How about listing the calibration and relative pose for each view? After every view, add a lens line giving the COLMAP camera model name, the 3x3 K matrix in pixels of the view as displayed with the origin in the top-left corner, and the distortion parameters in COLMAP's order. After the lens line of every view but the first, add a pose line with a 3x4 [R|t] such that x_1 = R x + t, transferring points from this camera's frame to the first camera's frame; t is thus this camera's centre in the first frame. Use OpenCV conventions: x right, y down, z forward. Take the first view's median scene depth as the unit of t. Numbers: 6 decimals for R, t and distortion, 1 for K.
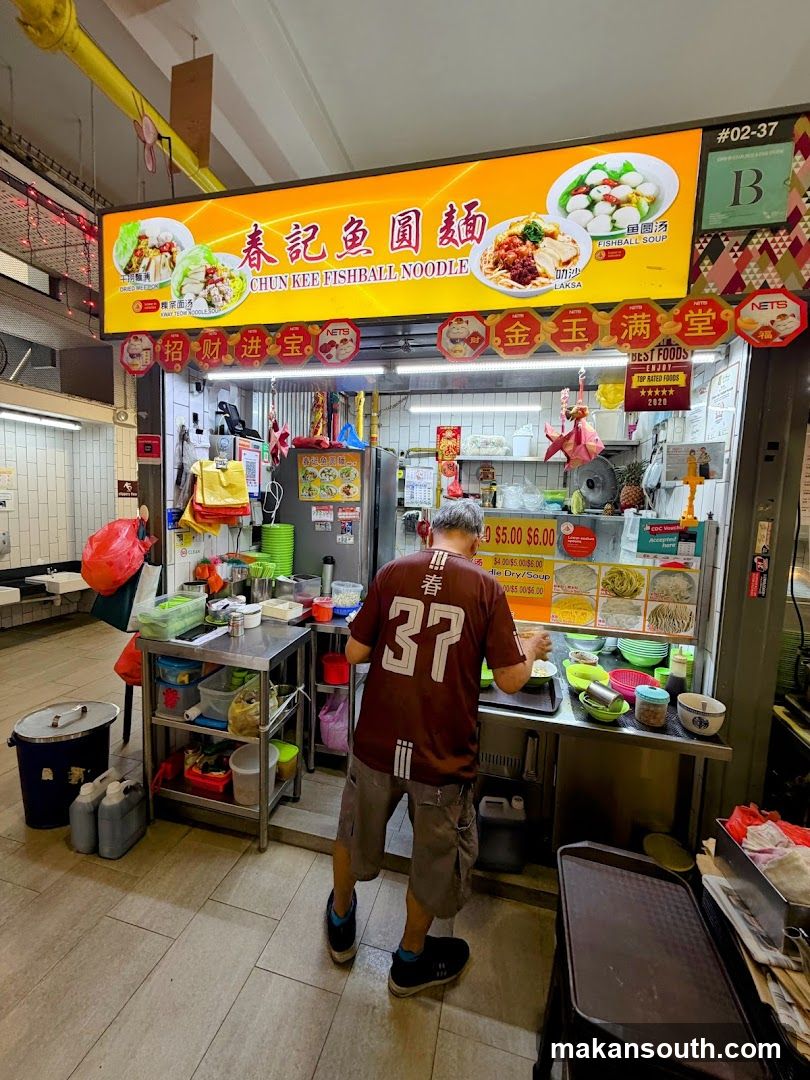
lens RADIAL K [[438.0, 0, 402.7], [0, 438.0, 541.7], [0, 0, 1]] dist [0.002861, -0.002652]
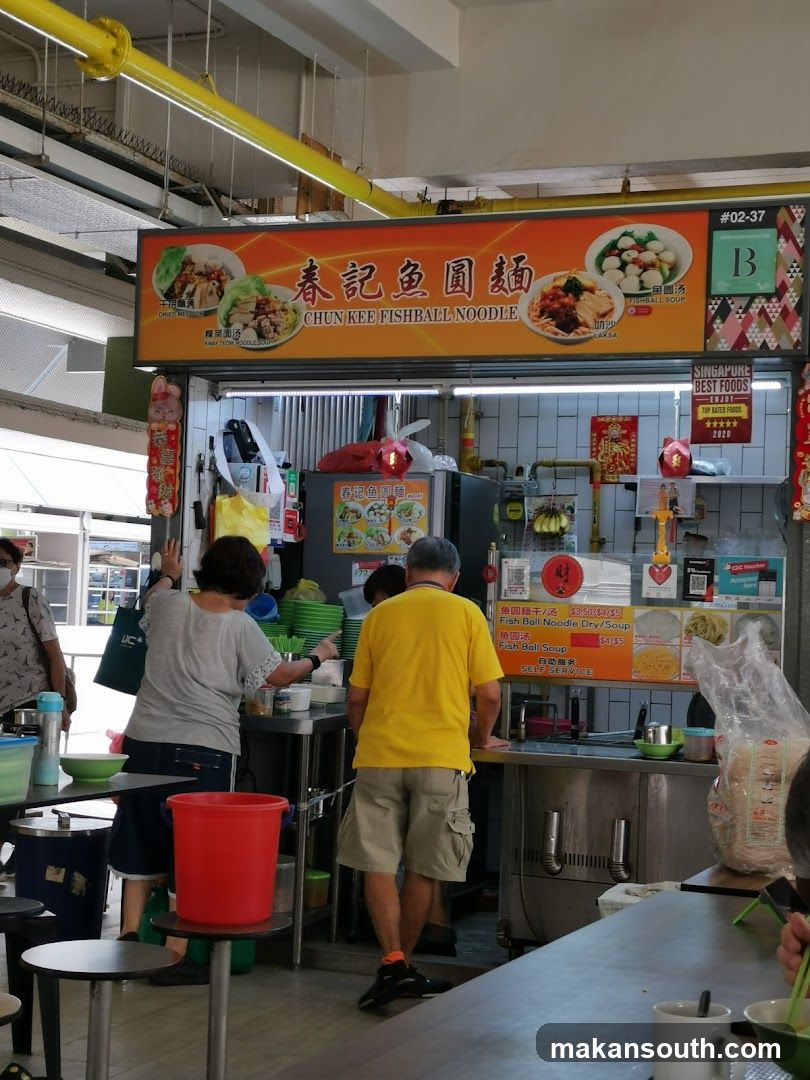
lens RADIAL K [[1905.1, 0, 379.3], [0, 1905.1, 541.5], [0, 0, 1]] dist [0.152156, -0.985737]
pose [[0.987204, -0.007555, -0.159285, 0.523100], [-0.014356, 0.990610, -0.135960, 0.509710], [0.158817, 0.136507, 0.977826, -3.280856]]
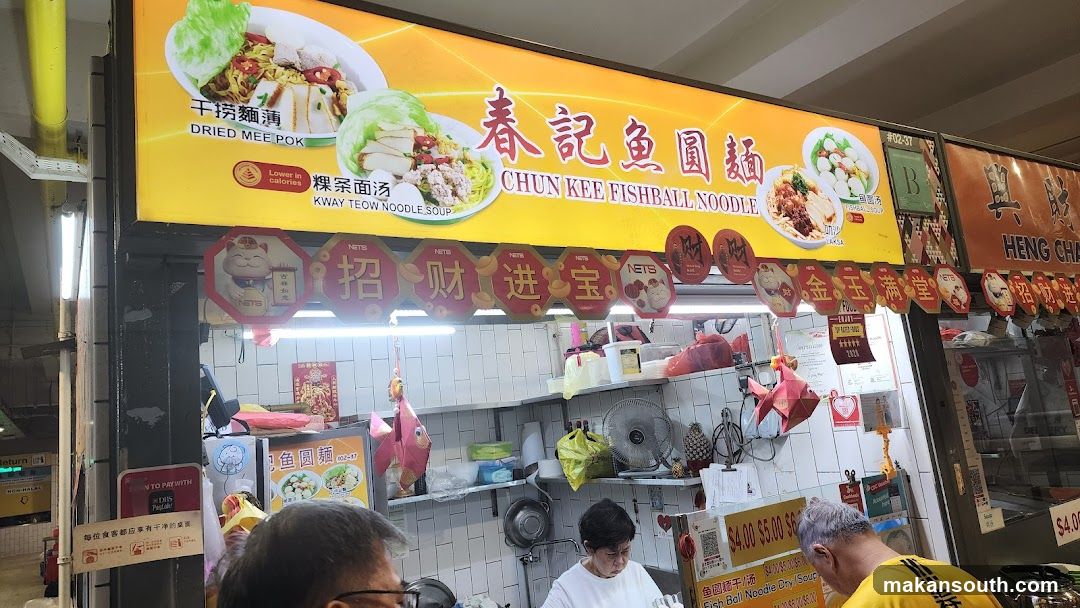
lens RADIAL K [[718.8, 0, 534.4], [0, 718.8, 300.7], [0, 0, 1]] dist [0.133811, -0.212171]
pose [[0.680256, 0.012954, 0.732860, -1.106027], [0.200565, 0.958394, -0.203110, -0.251683], [-0.705000, 0.285153, 0.649356, 0.433853]]
